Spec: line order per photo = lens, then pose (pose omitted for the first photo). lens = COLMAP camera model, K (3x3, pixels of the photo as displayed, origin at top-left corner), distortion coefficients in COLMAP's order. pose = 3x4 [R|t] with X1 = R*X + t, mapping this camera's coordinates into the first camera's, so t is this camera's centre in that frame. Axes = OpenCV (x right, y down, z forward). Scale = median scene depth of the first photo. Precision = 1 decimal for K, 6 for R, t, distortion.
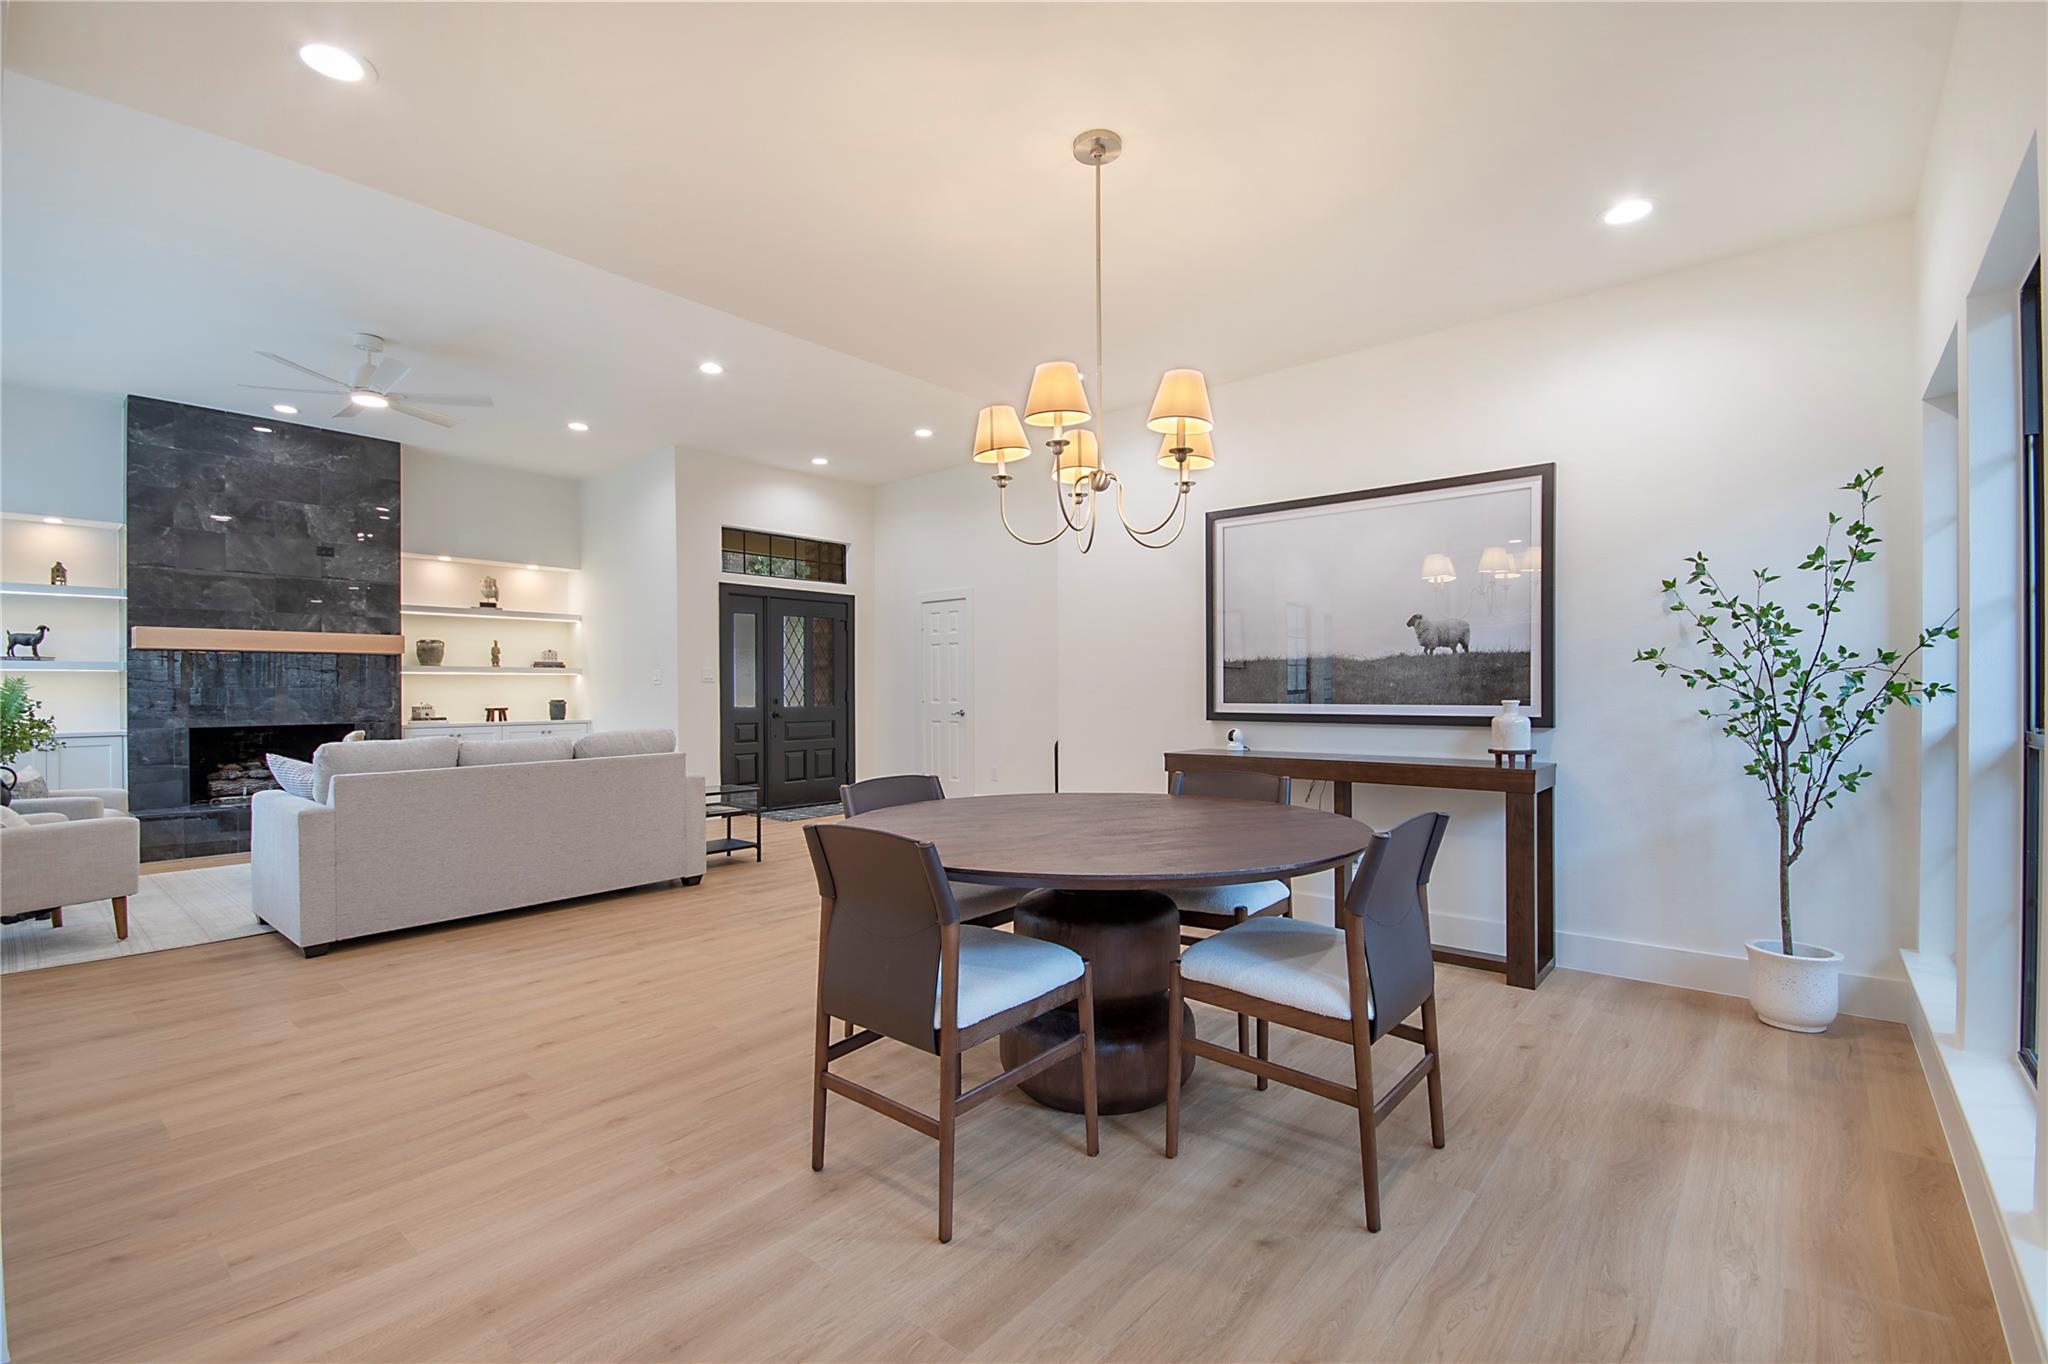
lens RADIAL K [[925.9, 0, 1023.9], [0, 925.9, 687.4], [0, 0, 1]] dist [-0.001256, -0.001289]
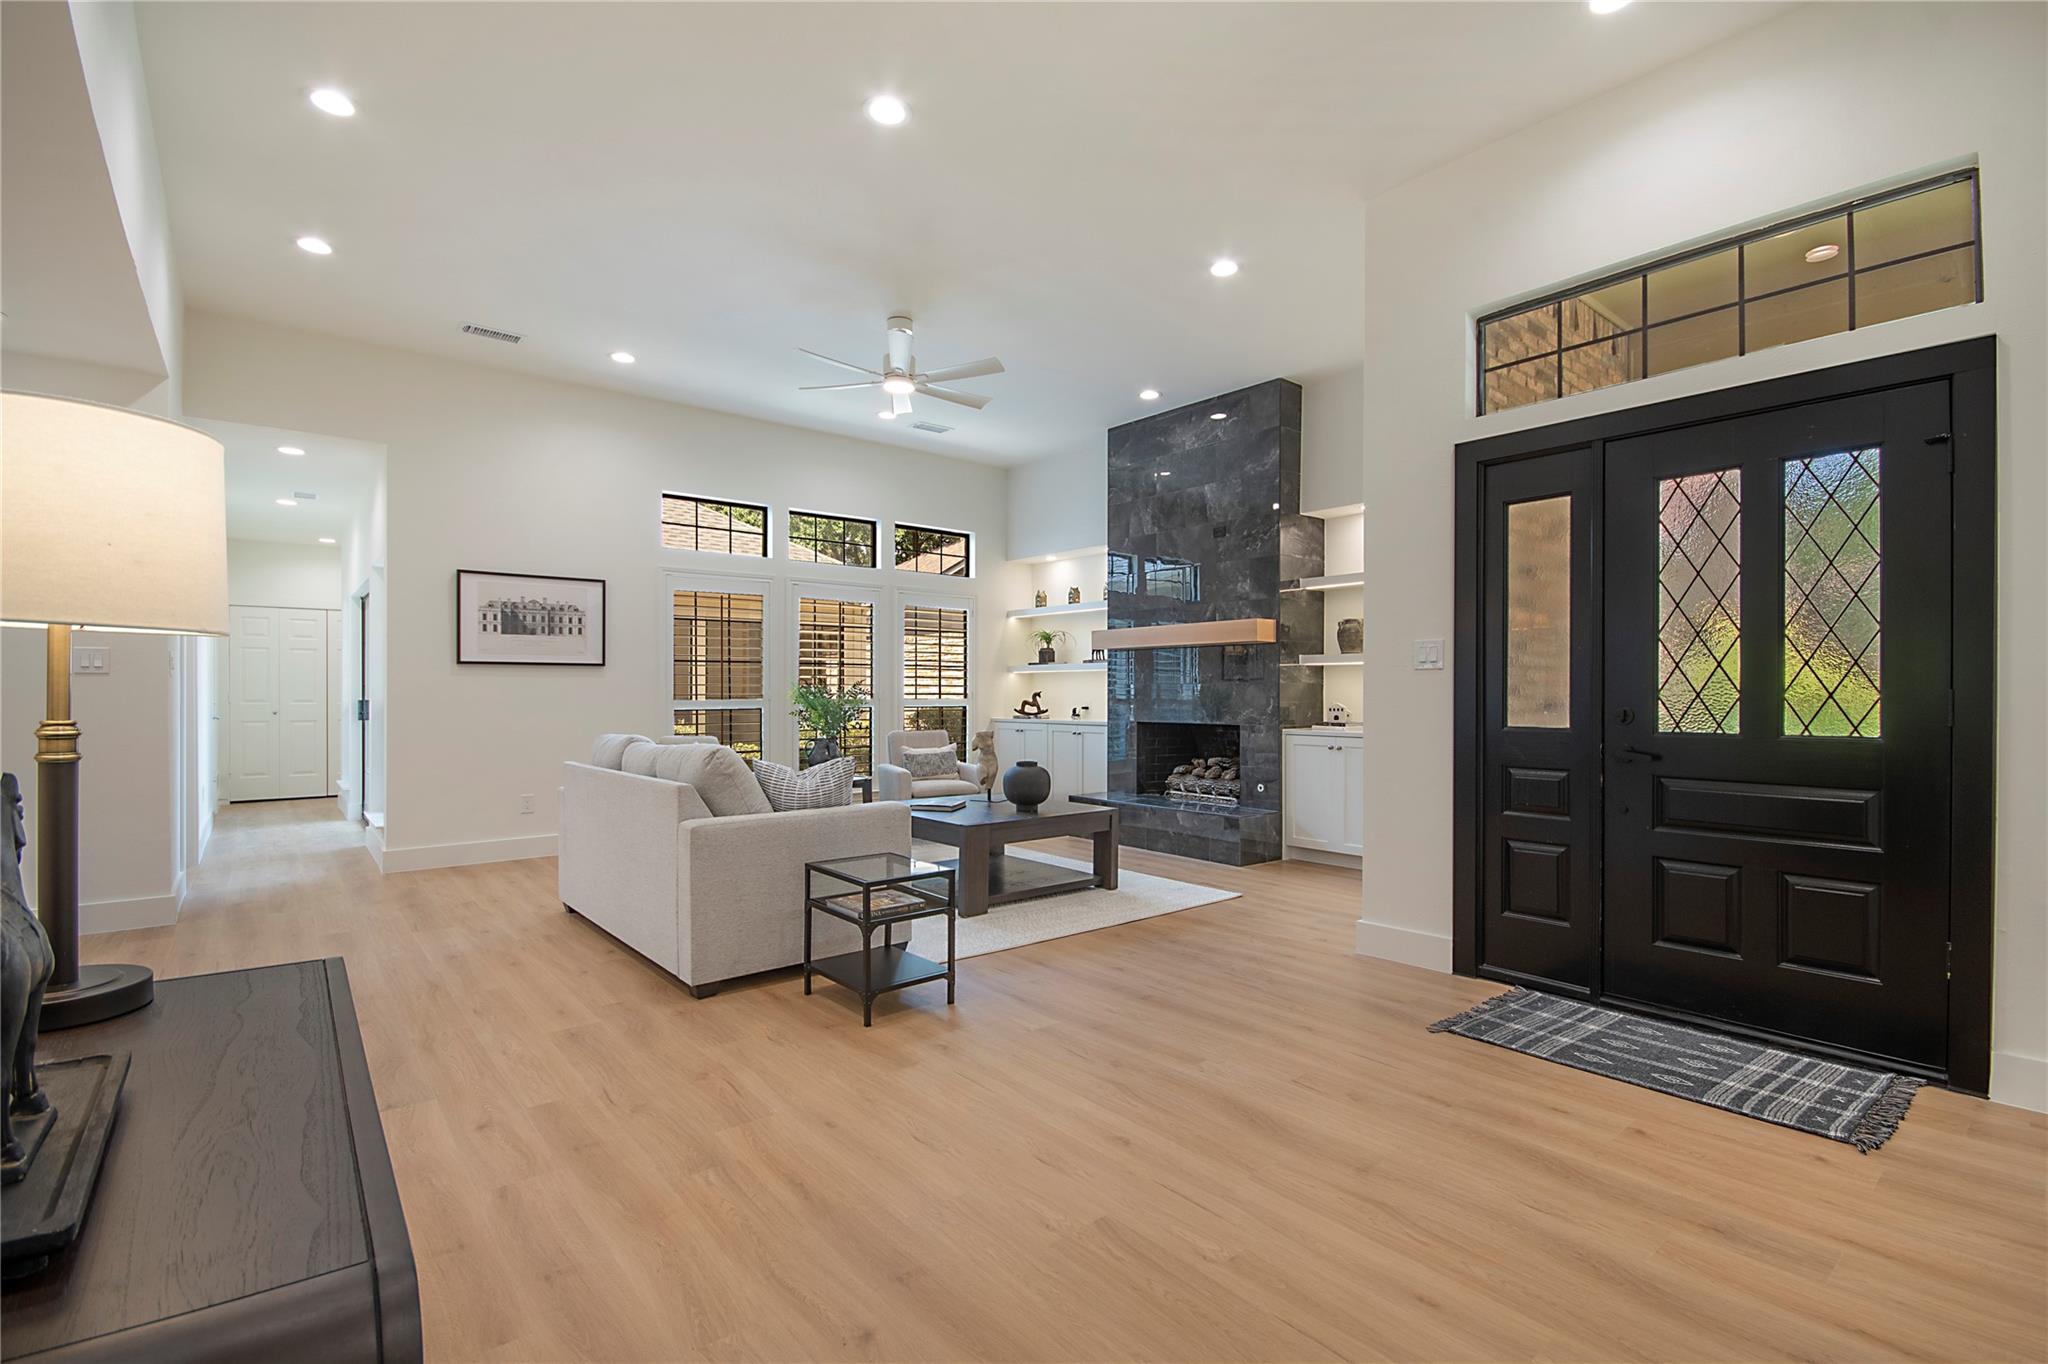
lens RADIAL K [[925.9, 0, 1024.4], [0, 925.9, 684.1], [0, 0, 1]] dist [-0.001256, -0.001289]
pose [[-0.171235, -0.004643, -0.985219, 0.142439], [0.000842, 0.999988, -0.004859, 0.004203], [0.985230, -0.001662, -0.171229, 0.856952]]
